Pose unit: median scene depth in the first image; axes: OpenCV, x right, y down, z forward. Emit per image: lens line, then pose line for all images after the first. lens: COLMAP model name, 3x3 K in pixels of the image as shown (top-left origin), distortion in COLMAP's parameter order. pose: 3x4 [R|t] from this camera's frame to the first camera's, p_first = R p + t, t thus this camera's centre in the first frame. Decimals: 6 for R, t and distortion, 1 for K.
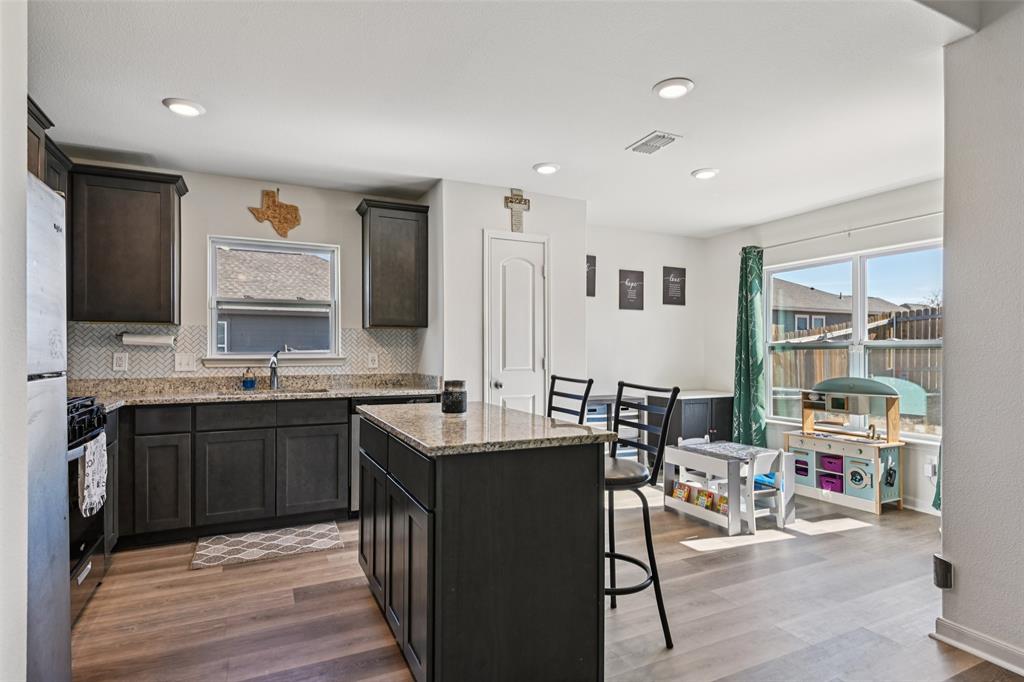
lens RADIAL K [[531.4, 0, 512.2], [0, 531.4, 350.2], [0, 0, 1]] dist [0.015264, -0.010218]
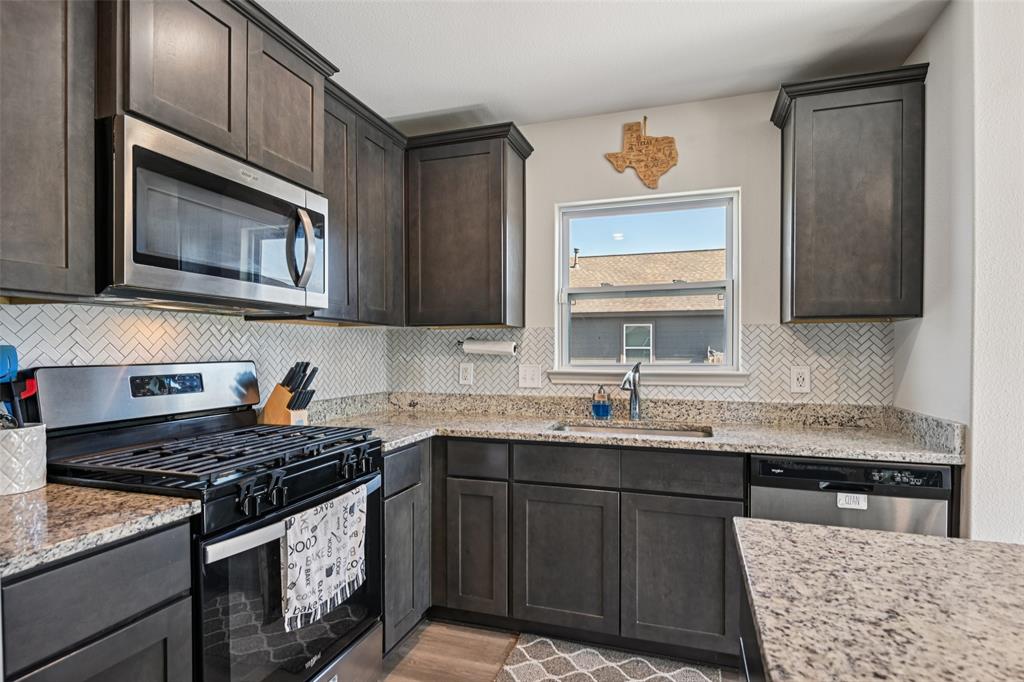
lens RADIAL K [[531.4, 0, 518.7], [0, 531.4, 358.3], [0, 0, 1]] dist [0.015264, -0.010218]
pose [[0.722959, 0.009072, -0.690831, -0.102633], [0.000611, 0.999905, 0.013771, -0.013609], [0.690890, -0.010378, 0.722885, 0.455777]]
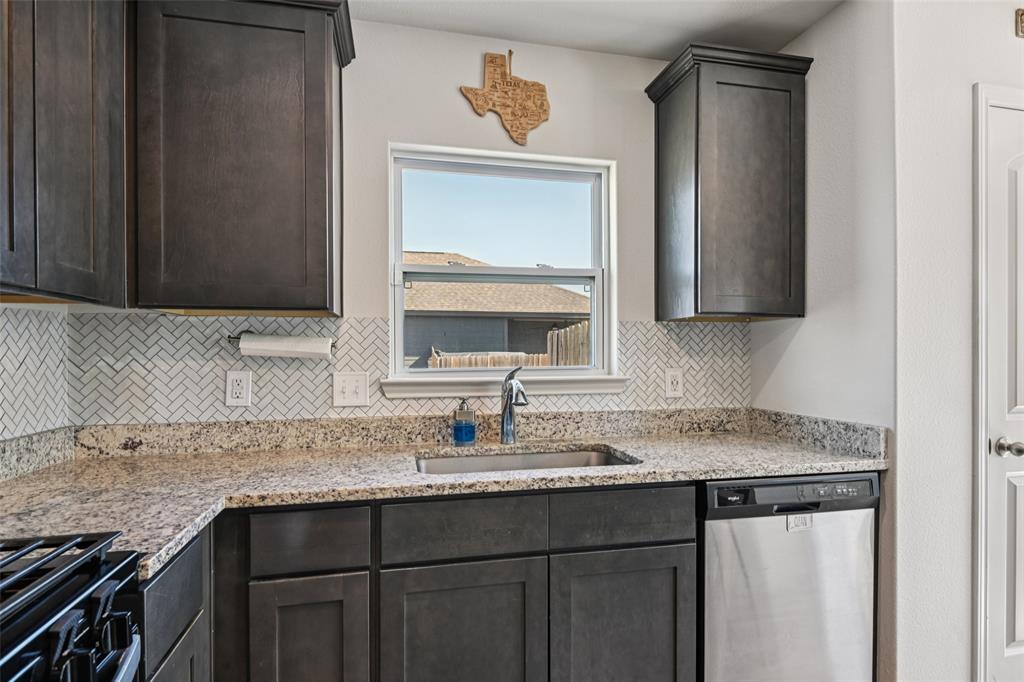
lens RADIAL K [[531.4, 0, 514.7], [0, 531.4, 353.7], [0, 0, 1]] dist [0.015264, -0.010218]
pose [[0.974681, 0.000625, -0.223597, -0.355182], [0.000809, 0.999980, 0.006320, -0.014932], [0.223597, -0.006341, 0.974661, 0.552442]]
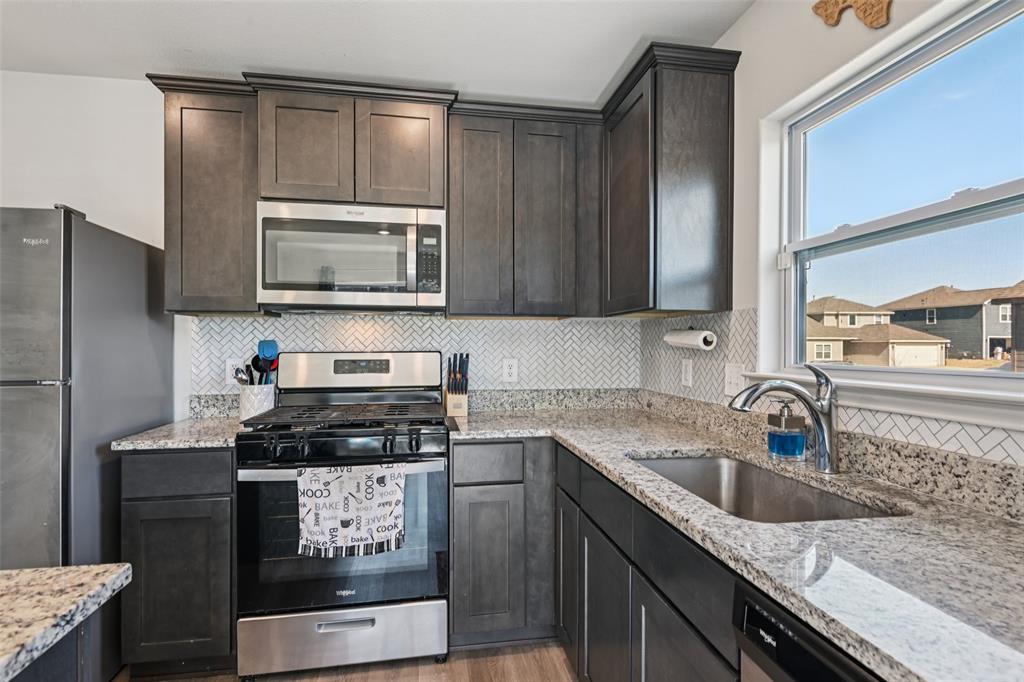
lens RADIAL K [[531.4, 0, 520.4], [0, 531.4, 343.1], [0, 0, 1]] dist [0.015264, -0.010218]
pose [[-0.266219, -0.002391, -0.963910, -0.047666], [-0.000848, 0.999997, -0.002247, -0.012830], [0.963912, 0.000219, -0.266220, 0.969816]]
